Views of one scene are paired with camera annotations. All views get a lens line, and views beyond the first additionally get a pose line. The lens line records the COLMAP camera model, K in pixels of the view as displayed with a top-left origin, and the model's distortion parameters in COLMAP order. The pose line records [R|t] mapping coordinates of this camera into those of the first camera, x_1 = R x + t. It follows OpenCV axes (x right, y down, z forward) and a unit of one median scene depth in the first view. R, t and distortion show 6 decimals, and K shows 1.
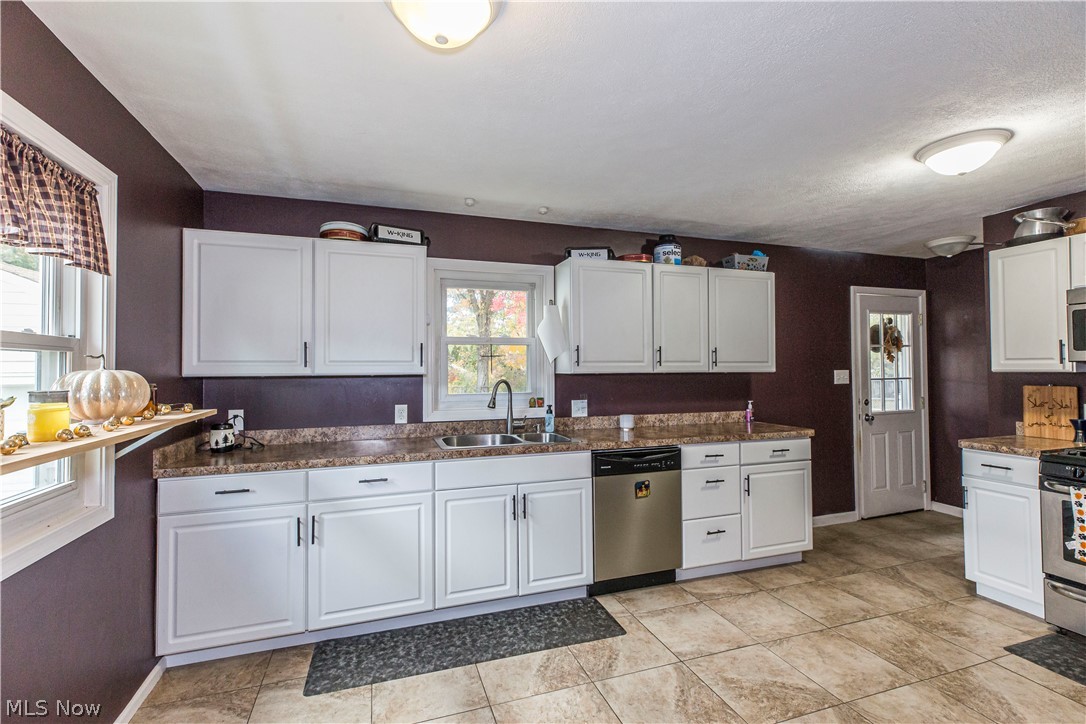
lens RADIAL K [[496.0, 0, 549.7], [0, 496.0, 359.6], [0, 0, 1]] dist [-0.000990, -0.000404]
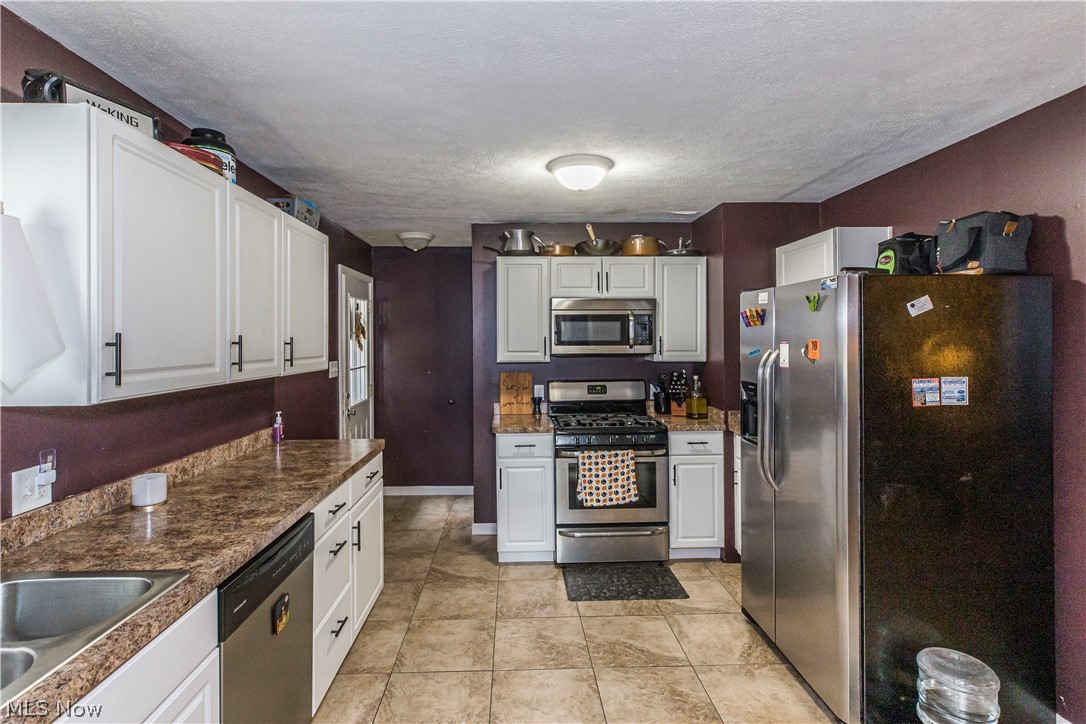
lens RADIAL K [[529.0, 0, 539.2], [0, 529.0, 335.9], [0, 0, 1]] dist [0.000451, -0.000660]
pose [[0.297107, 0.012507, 0.954762, -0.274152], [-0.015285, 0.999848, -0.008341, -0.030805], [-0.954722, -0.012115, 0.297254, 0.606778]]
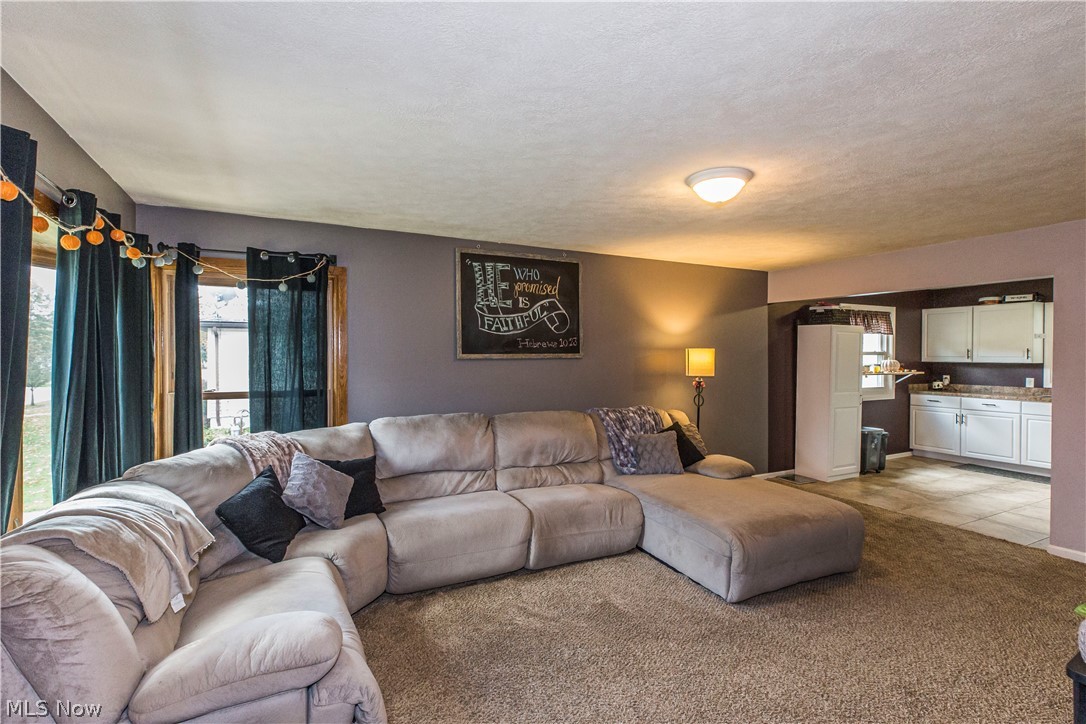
lens RADIAL K [[496.0, 0, 549.7], [0, 496.0, 359.6], [0, 0, 1]] dist [-0.000990, -0.000404]
pose [[0.139279, 0.014326, -0.990150, 1.207926], [0.015429, 0.999743, 0.016635, -0.040230], [0.990133, -0.017594, 0.139022, -1.030058]]
